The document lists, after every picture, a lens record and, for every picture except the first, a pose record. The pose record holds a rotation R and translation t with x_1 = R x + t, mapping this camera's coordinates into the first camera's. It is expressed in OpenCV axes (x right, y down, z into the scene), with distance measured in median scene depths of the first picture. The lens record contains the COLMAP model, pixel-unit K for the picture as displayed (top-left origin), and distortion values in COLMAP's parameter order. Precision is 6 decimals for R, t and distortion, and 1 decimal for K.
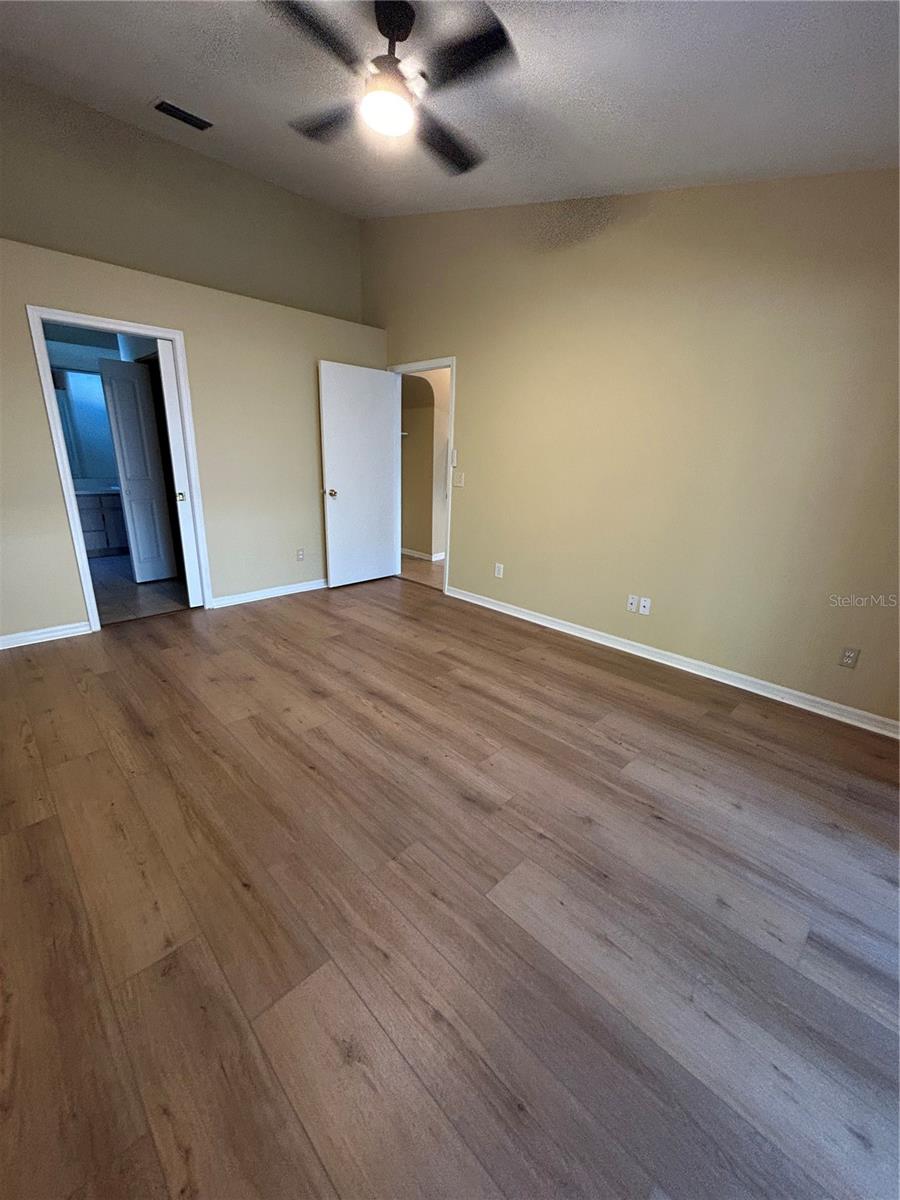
lens RADIAL K [[482.6, 0, 450.0], [0, 482.6, 602.7], [0, 0, 1]] dist [0.001042, 0.000338]
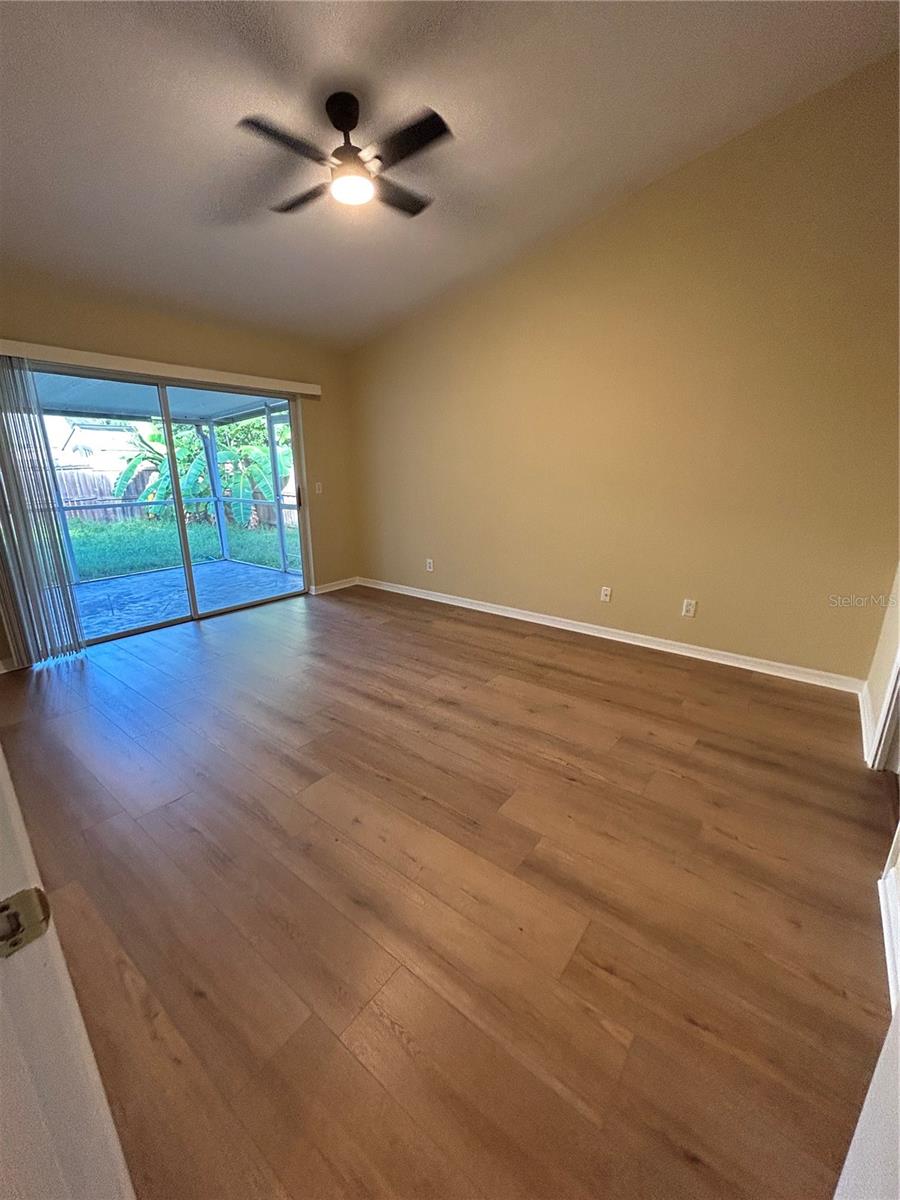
lens RADIAL K [[482.6, 0, 452.3], [0, 482.6, 595.4], [0, 0, 1]] dist [0.001042, 0.000338]
pose [[-0.989787, 0.011469, -0.142094, -0.135557], [-0.067743, 0.839184, 0.539612, -0.569277], [0.125432, 0.543727, -0.829836, 1.757620]]
